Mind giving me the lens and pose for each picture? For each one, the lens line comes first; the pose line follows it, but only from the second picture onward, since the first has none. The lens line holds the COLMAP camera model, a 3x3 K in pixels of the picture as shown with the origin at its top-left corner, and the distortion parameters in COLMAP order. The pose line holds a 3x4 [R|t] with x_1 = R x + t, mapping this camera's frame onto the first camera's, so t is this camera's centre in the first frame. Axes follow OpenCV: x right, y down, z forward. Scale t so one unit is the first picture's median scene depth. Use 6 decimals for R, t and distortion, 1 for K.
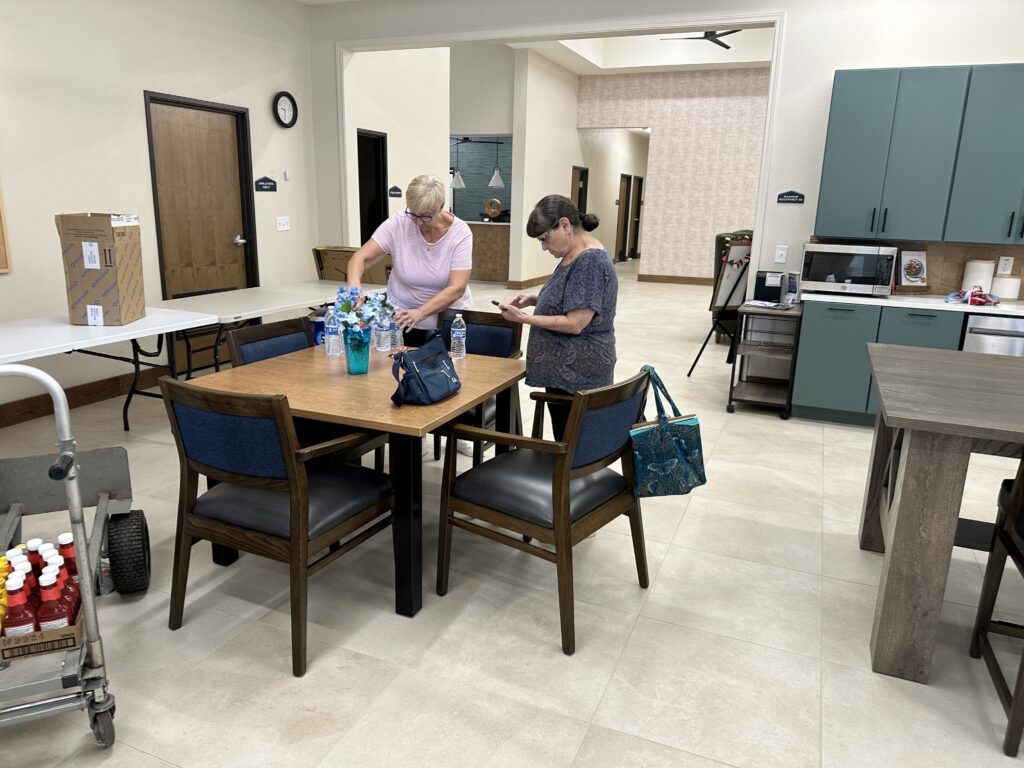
lens RADIAL K [[737.1, 0, 512.0], [0, 737.1, 384.0], [0, 0, 1]] dist [0.003796, 0.000299]
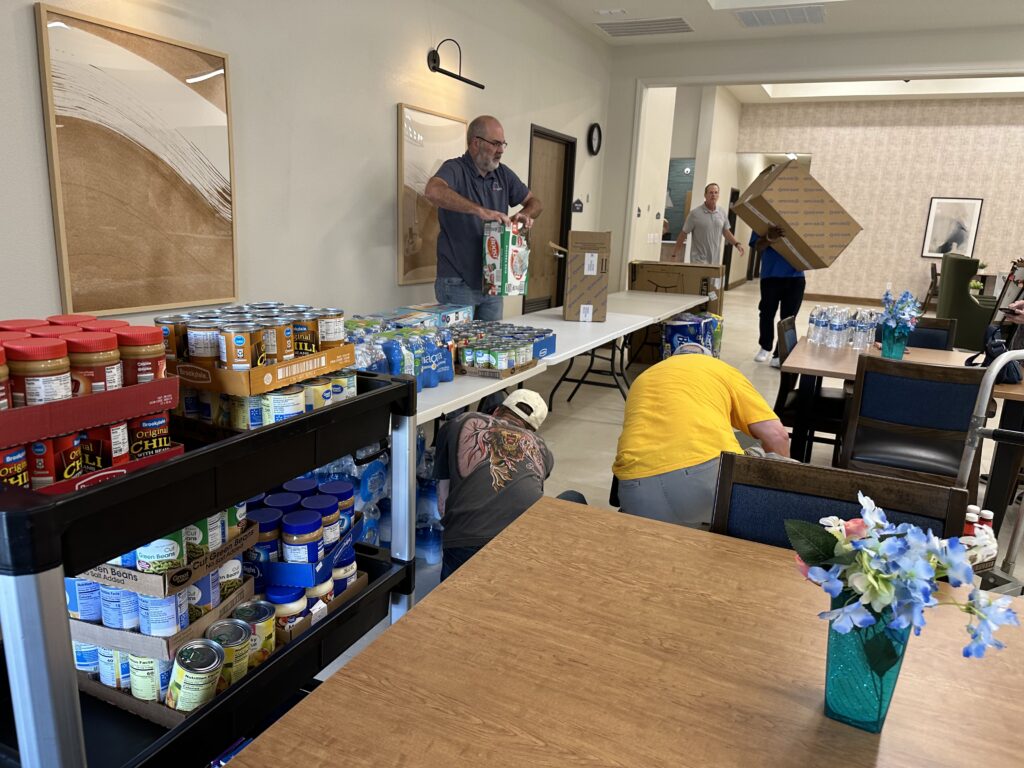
lens RADIAL K [[736.8, 0, 510.7], [0, 736.8, 405.4], [0, 0, 1]] dist [-0.001864, -0.001122]
pose [[0.999081, 0.027358, -0.032986, -0.206060], [-0.027156, 0.999610, 0.006541, 0.017816], [0.033152, -0.005640, 0.999434, -0.072752]]
